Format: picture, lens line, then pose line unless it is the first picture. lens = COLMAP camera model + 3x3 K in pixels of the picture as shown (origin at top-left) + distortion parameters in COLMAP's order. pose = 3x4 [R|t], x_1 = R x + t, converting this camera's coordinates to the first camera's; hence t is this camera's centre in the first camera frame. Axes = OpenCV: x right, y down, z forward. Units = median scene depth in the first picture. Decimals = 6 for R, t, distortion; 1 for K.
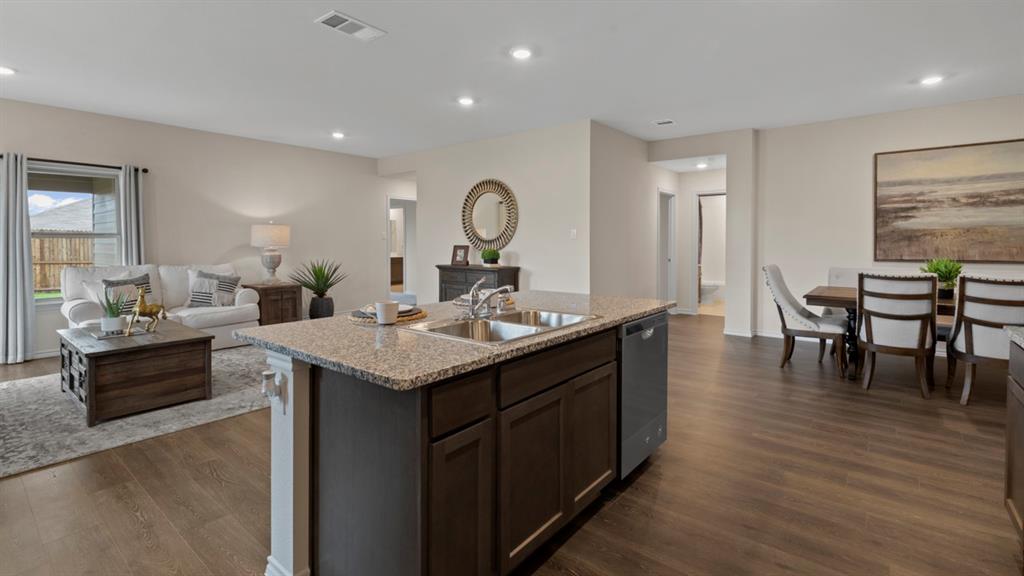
lens RADIAL K [[456.9, 0, 510.0], [0, 456.9, 286.3], [0, 0, 1]] dist [-0.000376, -0.000305]
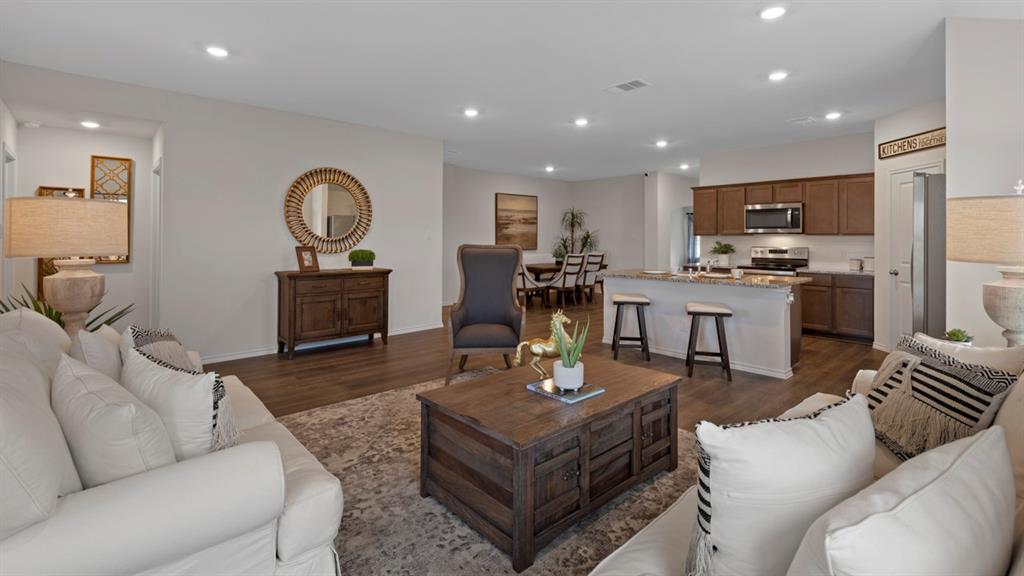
lens RADIAL K [[456.9, 0, 510.0], [0, 456.9, 286.3], [0, 0, 1]] dist [-0.000376, -0.000305]
pose [[0.149878, -0.106473, 0.982955, -1.074739], [0.086328, 0.991797, 0.094267, -0.082737], [-0.984928, 0.070728, 0.157840, 0.672041]]
